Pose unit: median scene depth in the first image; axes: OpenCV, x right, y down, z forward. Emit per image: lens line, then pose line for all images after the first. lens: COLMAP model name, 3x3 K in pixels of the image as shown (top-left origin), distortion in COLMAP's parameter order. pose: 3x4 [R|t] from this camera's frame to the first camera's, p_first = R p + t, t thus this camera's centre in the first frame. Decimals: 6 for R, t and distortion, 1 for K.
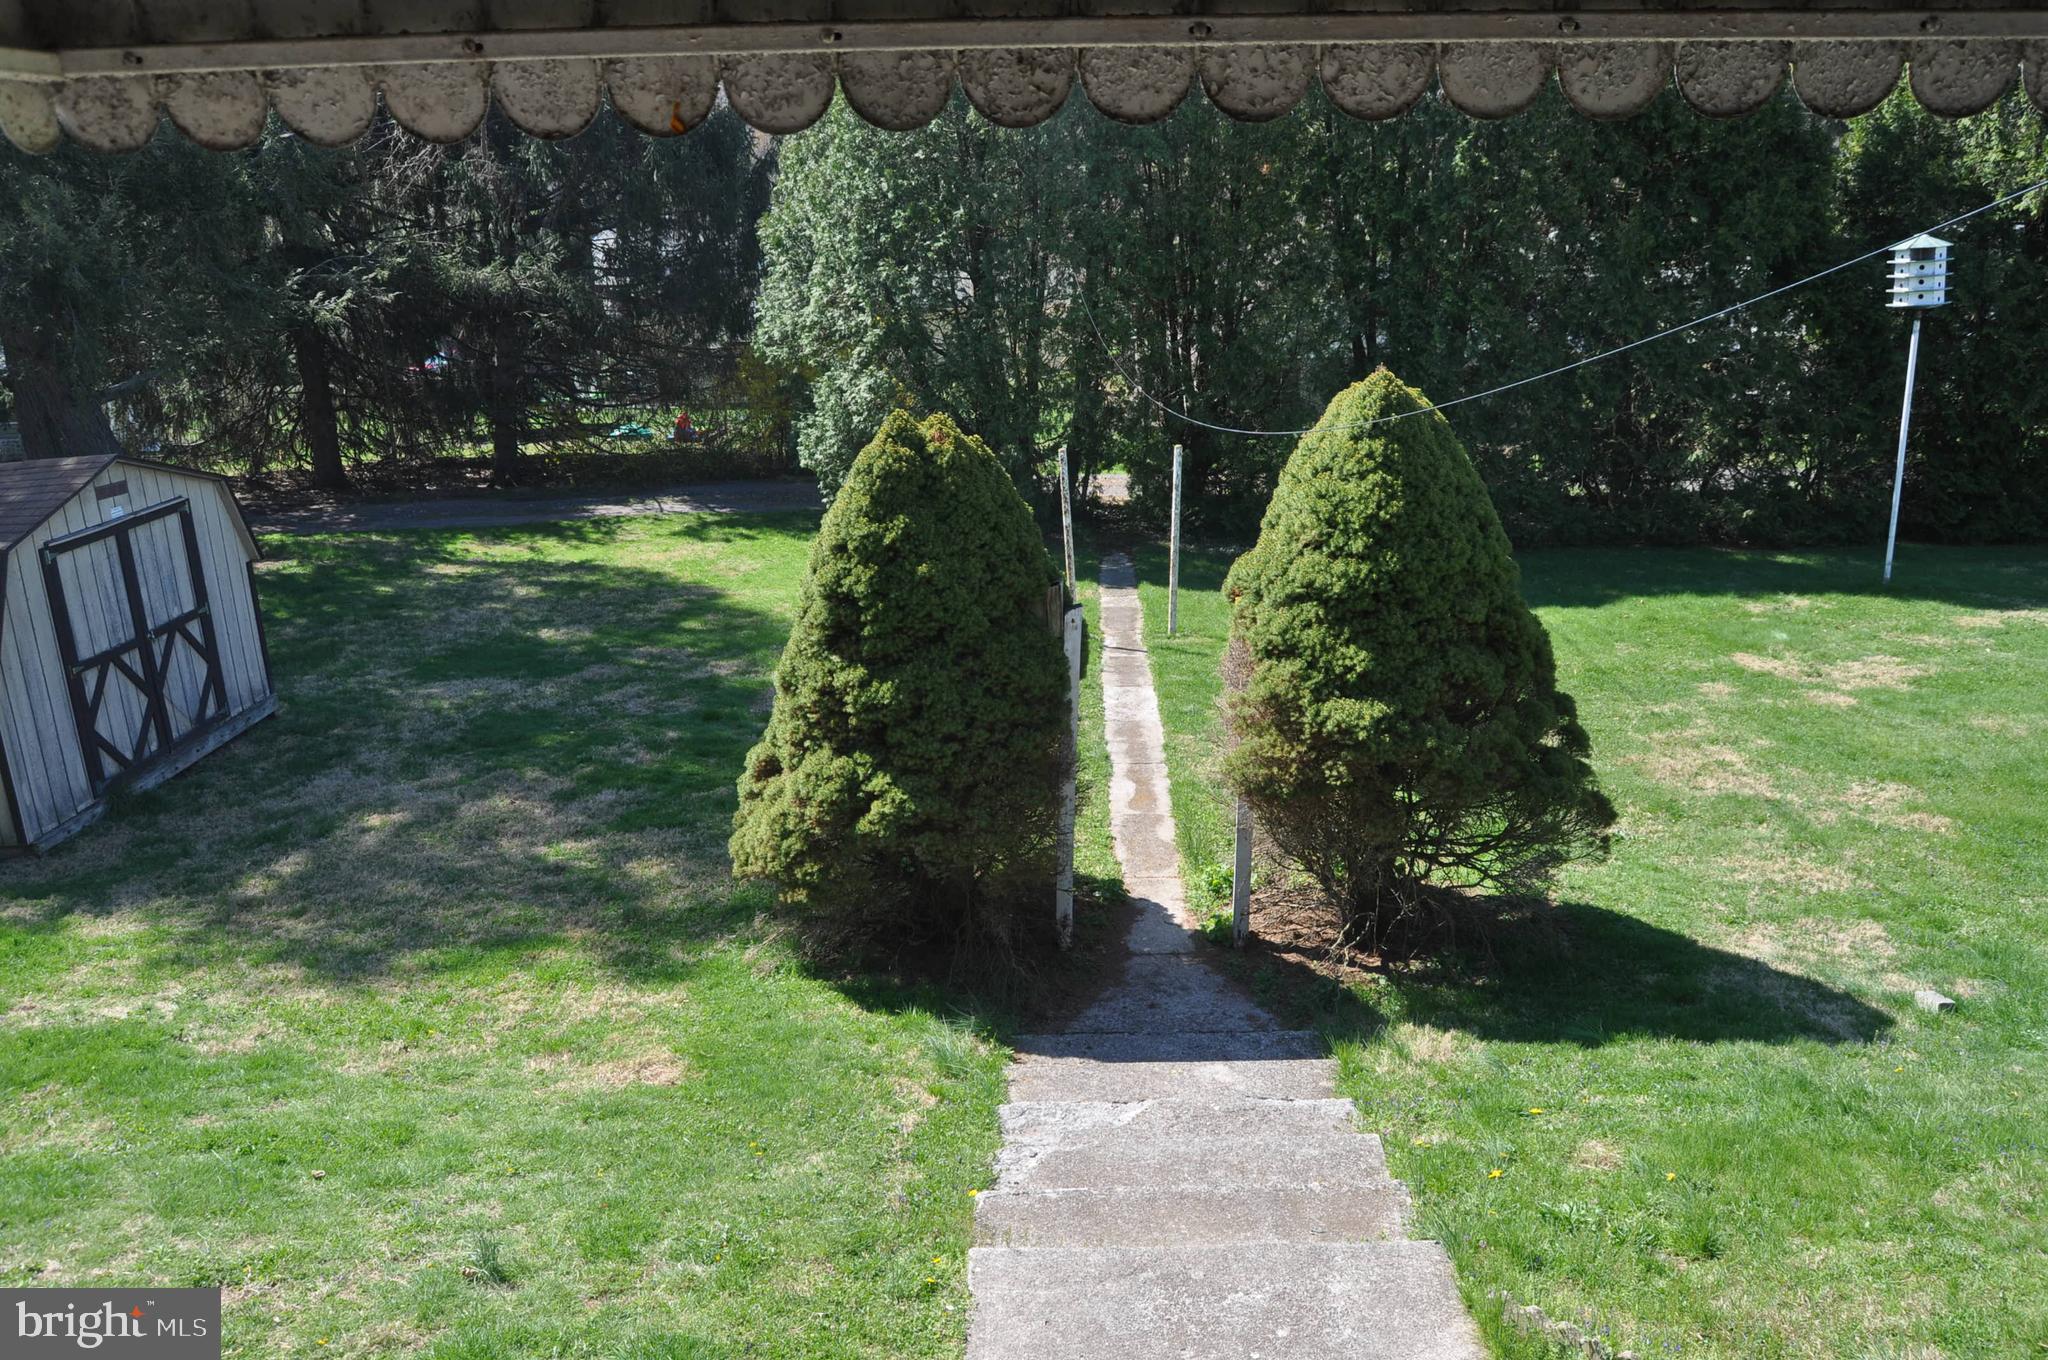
lens RADIAL K [[1592.2, 0, 1028.1], [0, 1592.2, 686.2], [0, 0, 1]] dist [-0.088995, 0.017793]
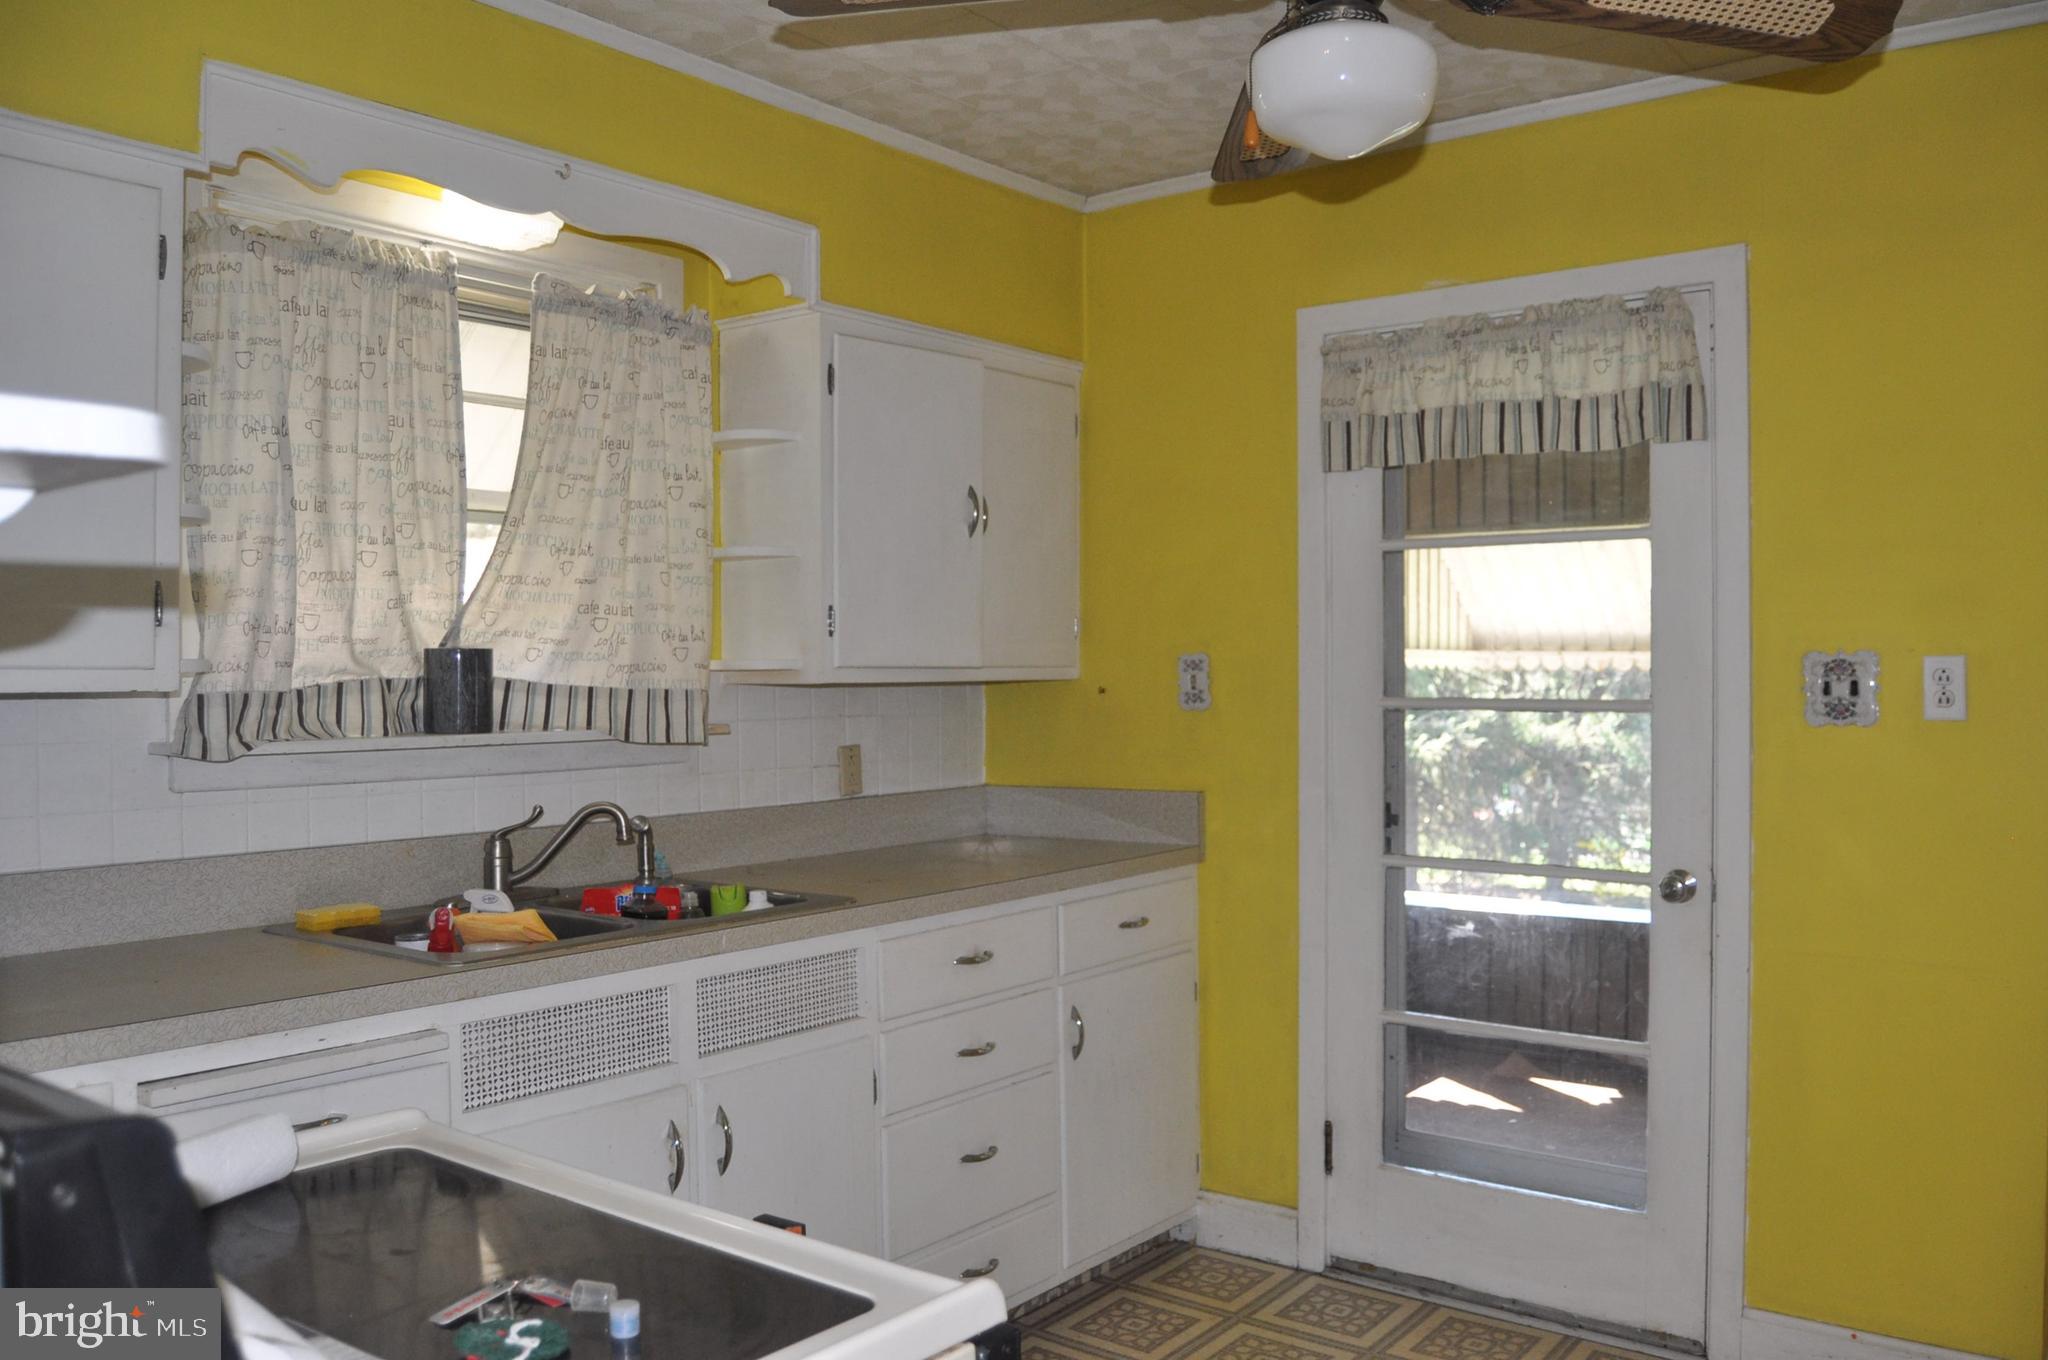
lens RADIAL K [[1592.2, 0, 1024.7], [0, 1592.2, 678.7], [0, 0, 1]] dist [-0.088995, 0.017793]
pose [[0.798336, 0.020750, -0.601855, 0.056162], [-0.194130, 0.954922, -0.224582, 0.050309], [0.570065, 0.296129, 0.766377, -0.173279]]
